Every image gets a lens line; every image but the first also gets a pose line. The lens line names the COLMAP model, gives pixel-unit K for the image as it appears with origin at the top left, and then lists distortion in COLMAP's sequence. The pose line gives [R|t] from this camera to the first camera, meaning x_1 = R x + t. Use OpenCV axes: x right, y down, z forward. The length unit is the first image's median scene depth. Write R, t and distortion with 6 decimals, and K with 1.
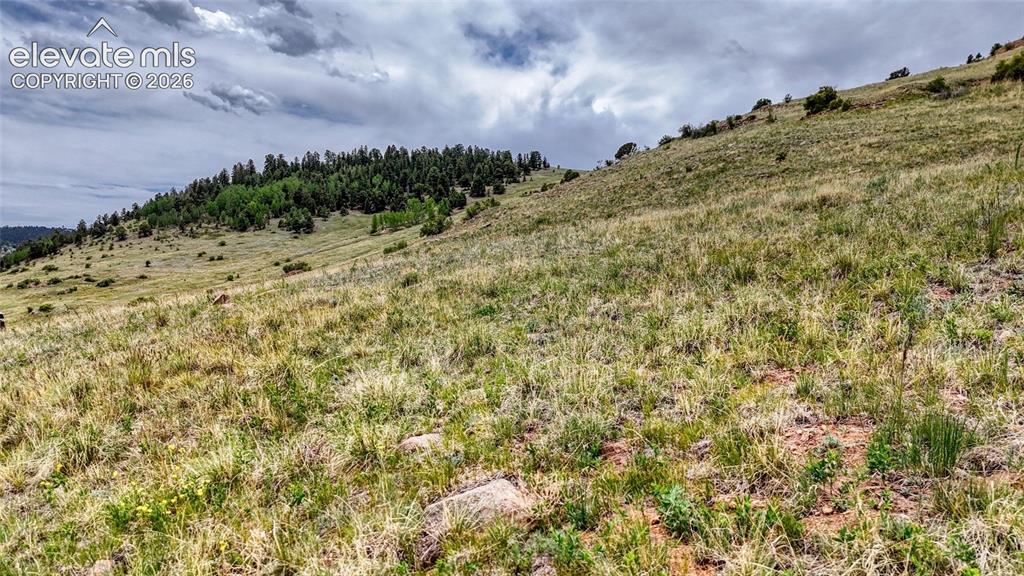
lens RADIAL K [[754.6, 0, 510.4], [0, 754.6, 296.0], [0, 0, 1]] dist [0.078544, -0.073893]
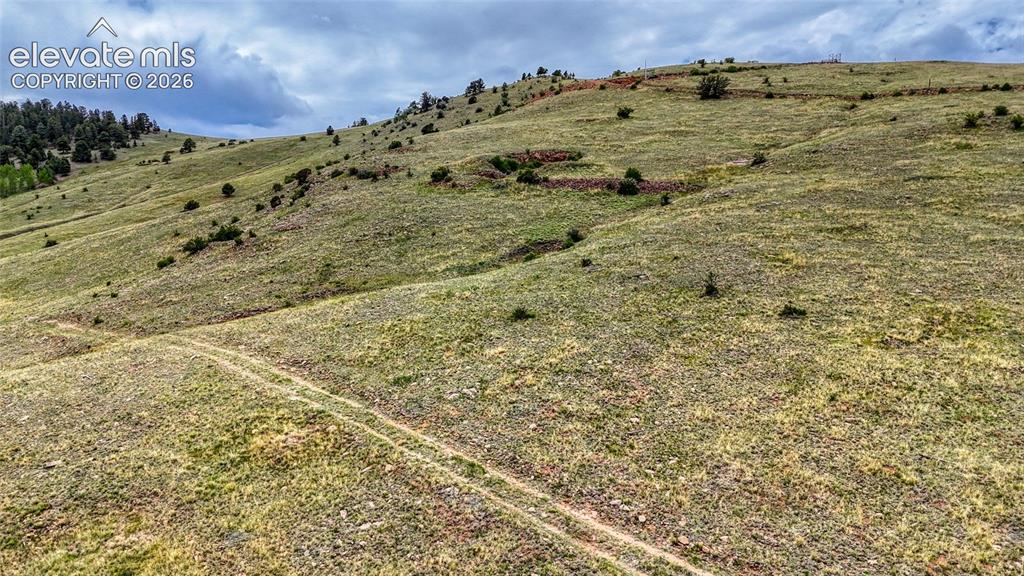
lens RADIAL K [[754.6, 0, 520.1], [0, 754.6, 282.2], [0, 0, 1]] dist [0.078544, -0.073893]
pose [[0.867567, -0.048369, 0.494962, -0.055444], [0.028537, 0.998461, 0.047553, -0.013387], [-0.496500, -0.027131, 0.867612, -0.107907]]
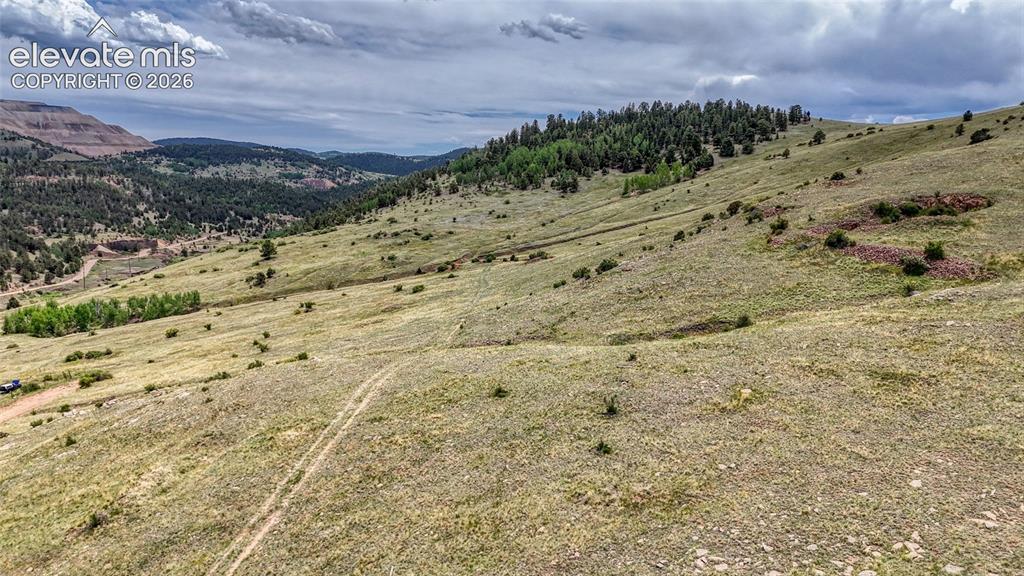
lens RADIAL K [[754.6, 0, 511.8], [0, 754.6, 288.0], [0, 0, 1]] dist [0.078544, -0.073893]
pose [[0.931335, 0.067073, -0.357934, 0.079551], [-0.033278, 0.994455, 0.099761, -0.045179], [0.362641, -0.080999, 0.928402, -0.158955]]
